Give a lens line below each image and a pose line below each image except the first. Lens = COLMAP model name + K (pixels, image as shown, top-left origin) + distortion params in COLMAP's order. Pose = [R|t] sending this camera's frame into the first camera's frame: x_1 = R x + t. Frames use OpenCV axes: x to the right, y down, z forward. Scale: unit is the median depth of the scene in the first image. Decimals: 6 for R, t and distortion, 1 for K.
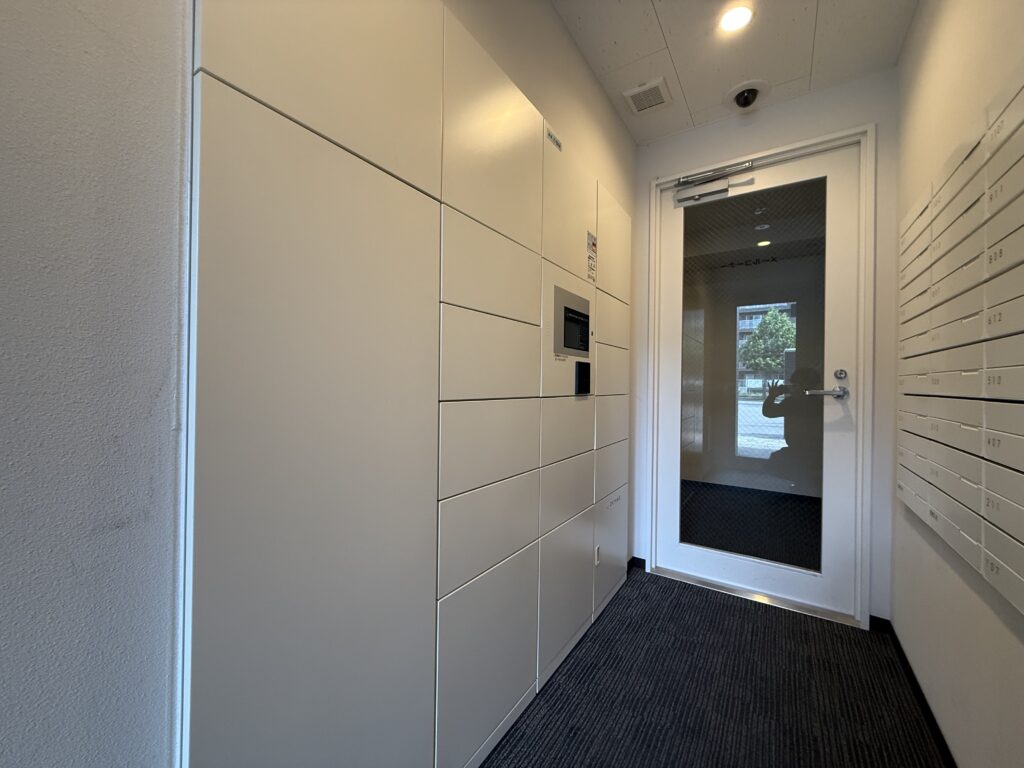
lens RADIAL K [[409.6, 0, 507.4], [0, 409.6, 382.1], [0, 0, 1]] dist [0.000707, -0.000494]
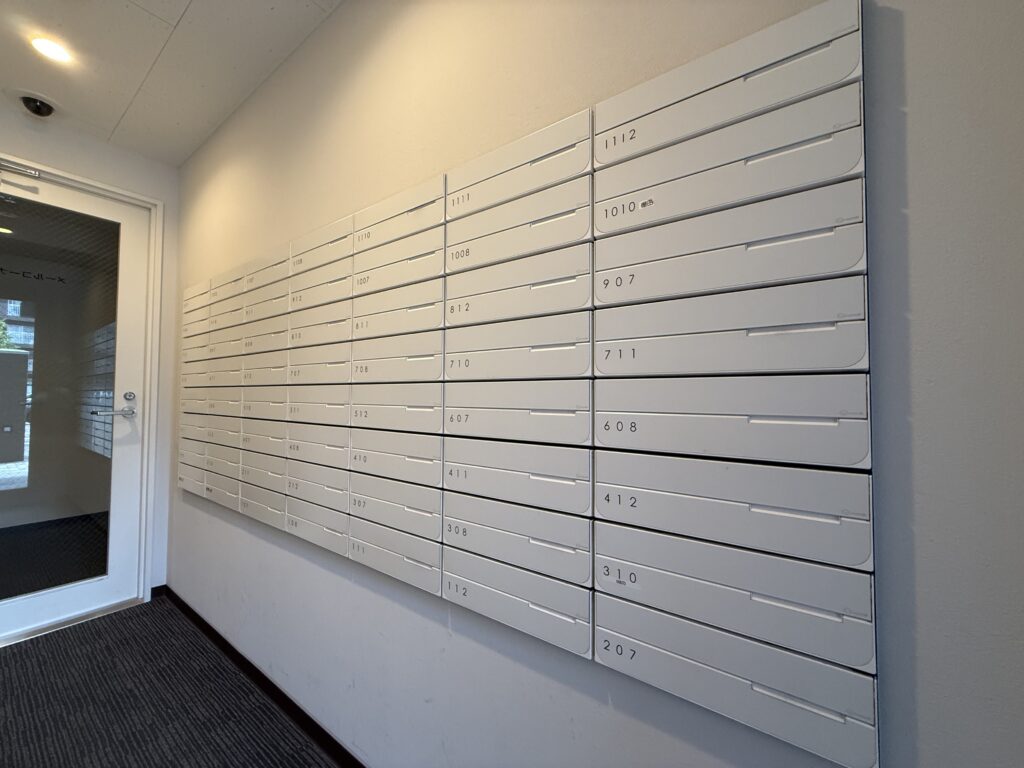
lens RADIAL K [[409.6, 0, 508.6], [0, 409.6, 381.8], [0, 0, 1]] dist [0.000707, -0.000494]
pose [[0.054982, 0.021625, 0.998253, -0.328591], [-0.004763, 0.999760, -0.021395, -0.044021], [-0.998476, -0.003579, 0.055072, -0.165415]]
